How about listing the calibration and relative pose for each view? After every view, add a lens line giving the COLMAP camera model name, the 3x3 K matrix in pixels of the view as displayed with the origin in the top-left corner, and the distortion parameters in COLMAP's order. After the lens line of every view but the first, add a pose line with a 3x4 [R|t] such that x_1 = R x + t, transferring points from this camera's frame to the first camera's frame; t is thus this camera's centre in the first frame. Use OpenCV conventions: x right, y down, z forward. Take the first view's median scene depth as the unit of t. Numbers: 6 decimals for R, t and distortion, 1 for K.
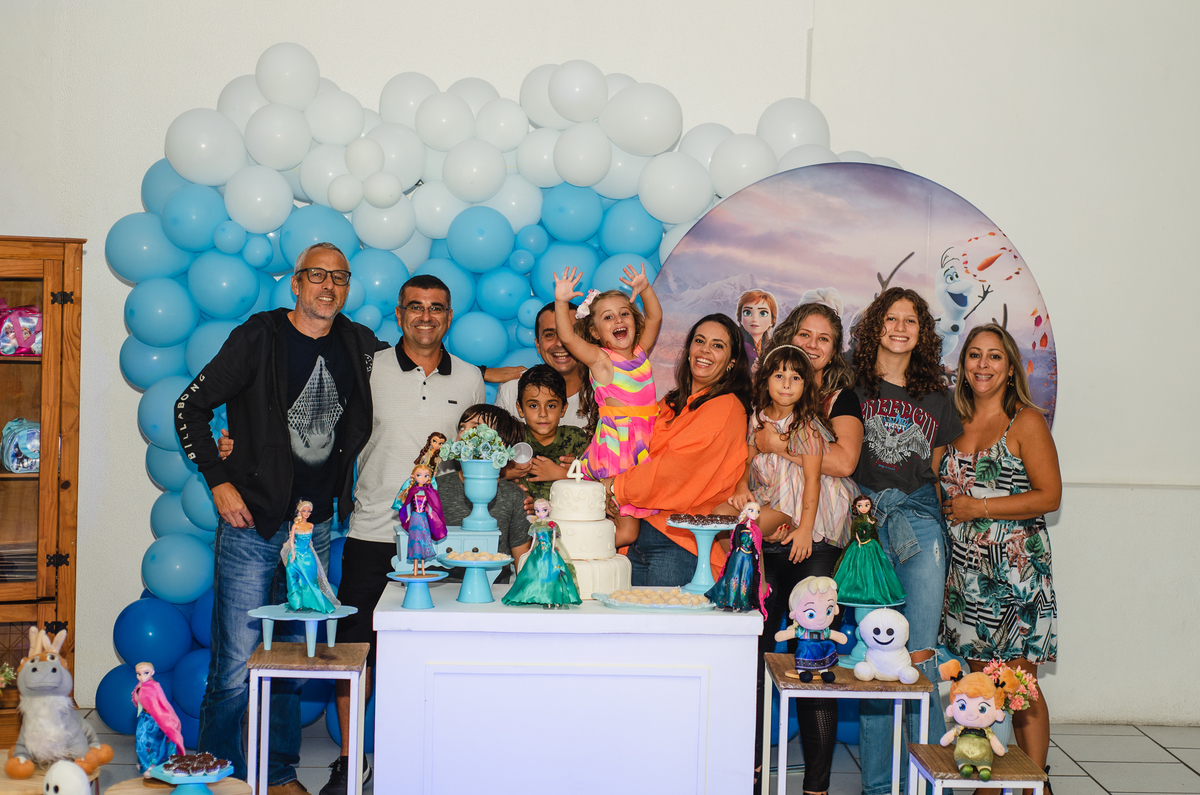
lens RADIAL K [[1989.3, 0, 650.7], [0, 1989.3, 346.6], [0, 0, 1]] dist [-0.029457, 0.007152]
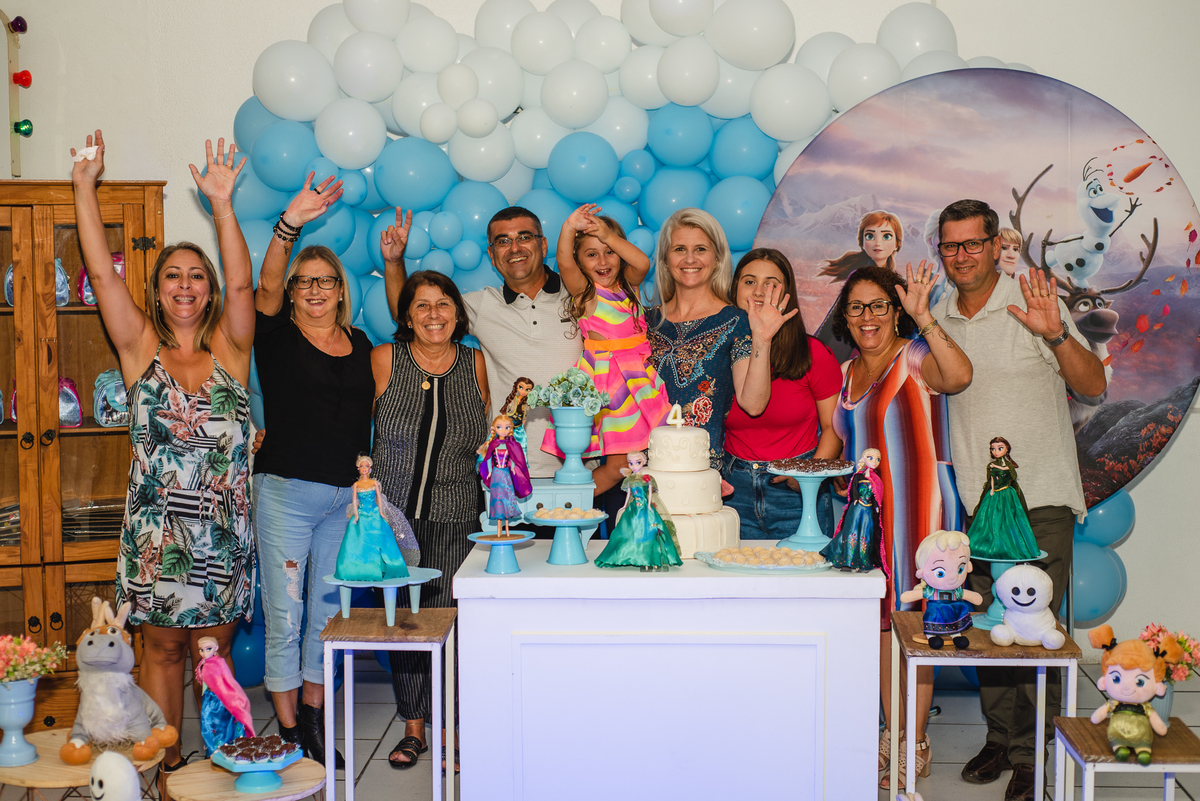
lens RADIAL K [[1816.0, 0, 600.0], [0, 1816.0, 400.5], [0, 0, 1]] dist [-0.026645, 0.085284]
pose [[0.993302, -0.021517, -0.113525, 0.021942], [0.029279, 0.997313, 0.067156, -0.001550], [0.111775, -0.070030, 0.991263, 0.173523]]
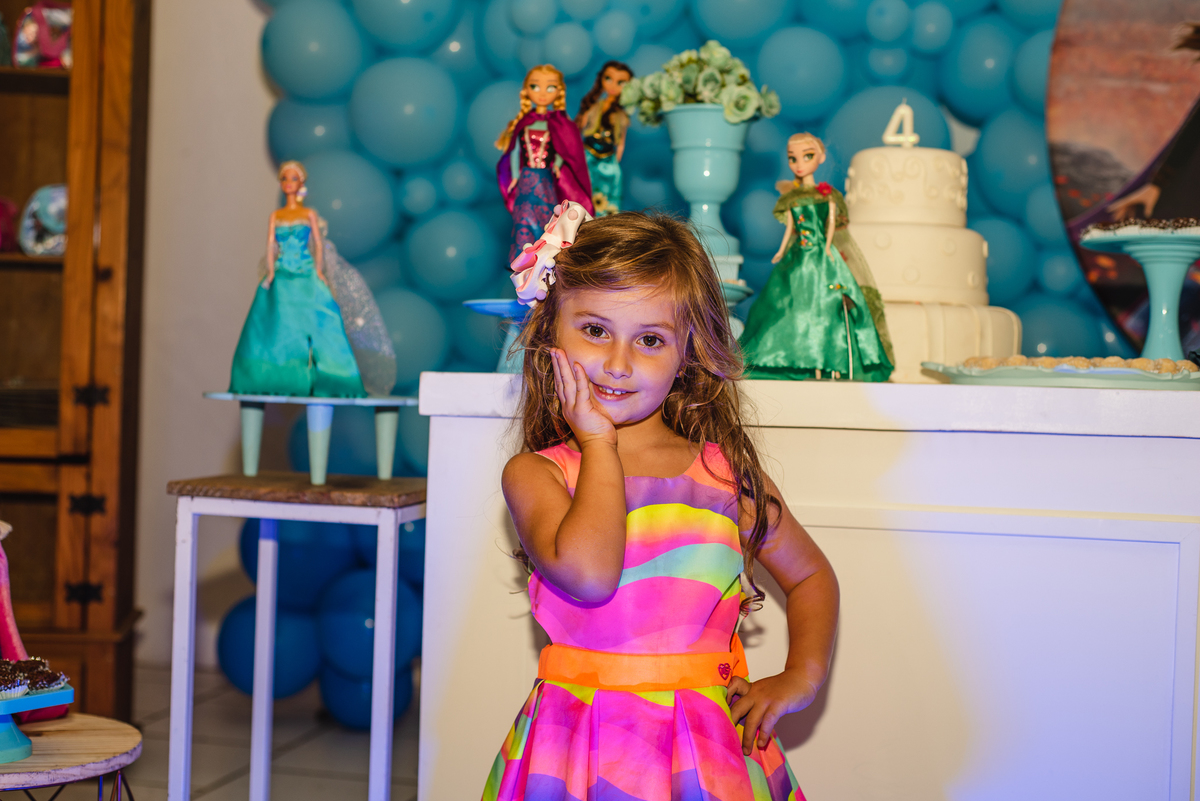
lens RADIAL K [[1810.5, 0, 600.0], [0, 1810.5, 400.5], [0, 0, 1]] dist [-0.055199, -0.146033]
pose [[0.960285, 0.006079, -0.278955, 0.013023], [-0.014786, 0.999467, -0.029120, 0.139404], [0.278629, 0.032088, 0.959863, 0.570434]]
